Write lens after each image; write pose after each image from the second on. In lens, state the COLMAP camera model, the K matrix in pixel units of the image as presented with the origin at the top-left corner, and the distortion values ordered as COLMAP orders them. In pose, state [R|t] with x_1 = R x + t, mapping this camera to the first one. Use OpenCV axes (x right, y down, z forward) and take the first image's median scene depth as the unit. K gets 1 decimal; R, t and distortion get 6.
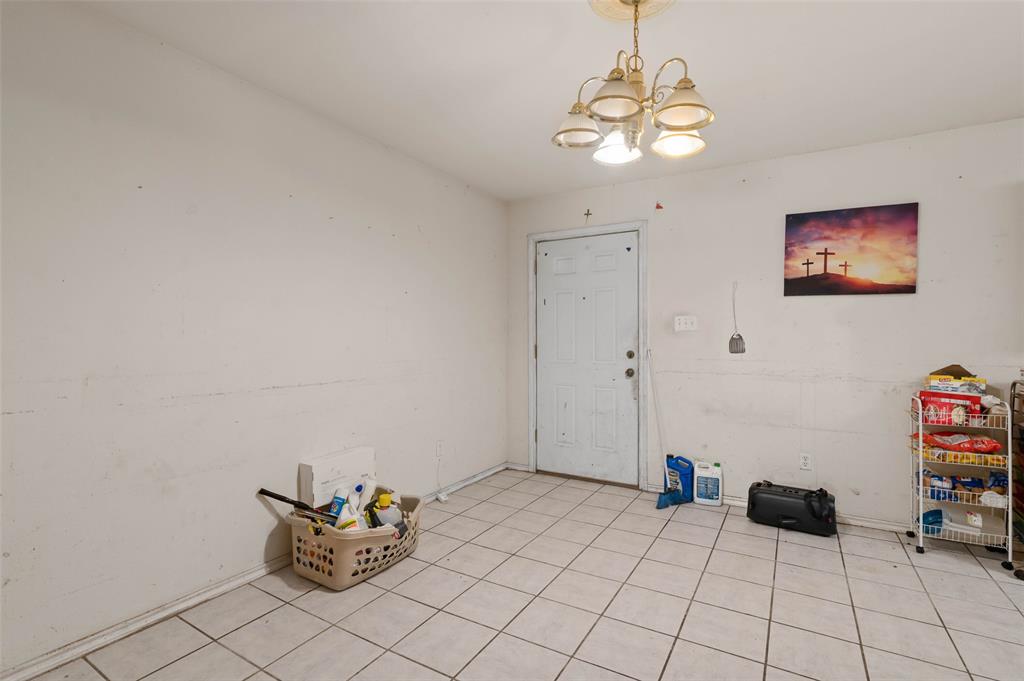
lens RADIAL K [[473.6, 0, 512.4], [0, 473.6, 334.3], [0, 0, 1]] dist [-0.009749, 0.000696]
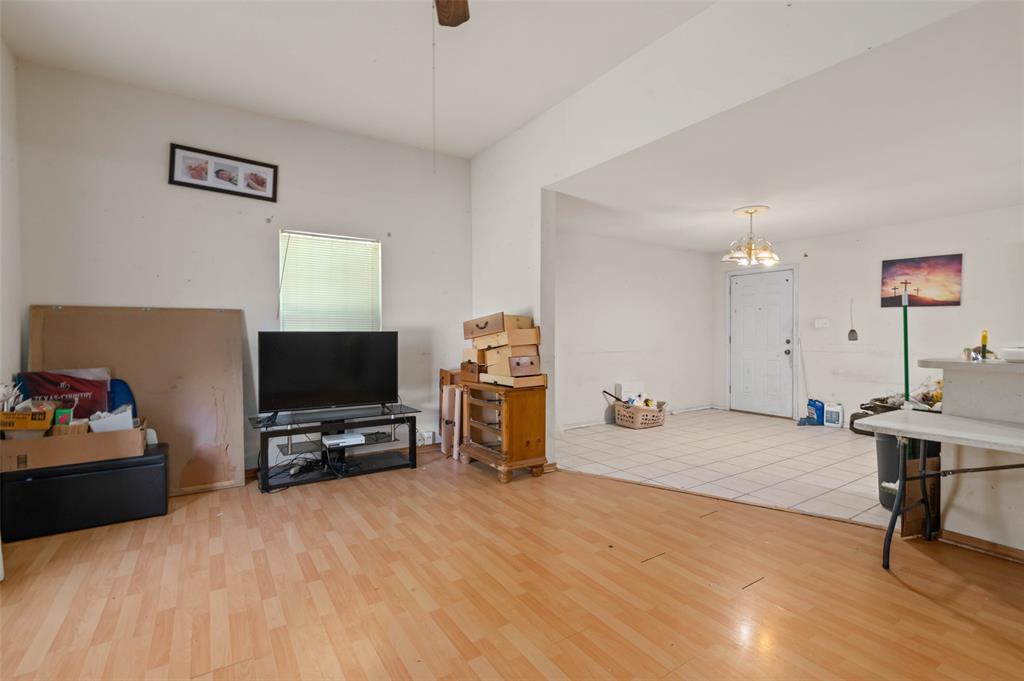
lens RADIAL K [[469.5, 0, 512.0], [0, 469.5, 340.5], [0, 0, 1]] dist [-0.011042, 0.000595]
pose [[0.899412, 0.003895, -0.437085, 0.108635], [0.006556, 0.999728, 0.022401, -0.007204], [0.437053, -0.023013, 0.899141, -1.176795]]
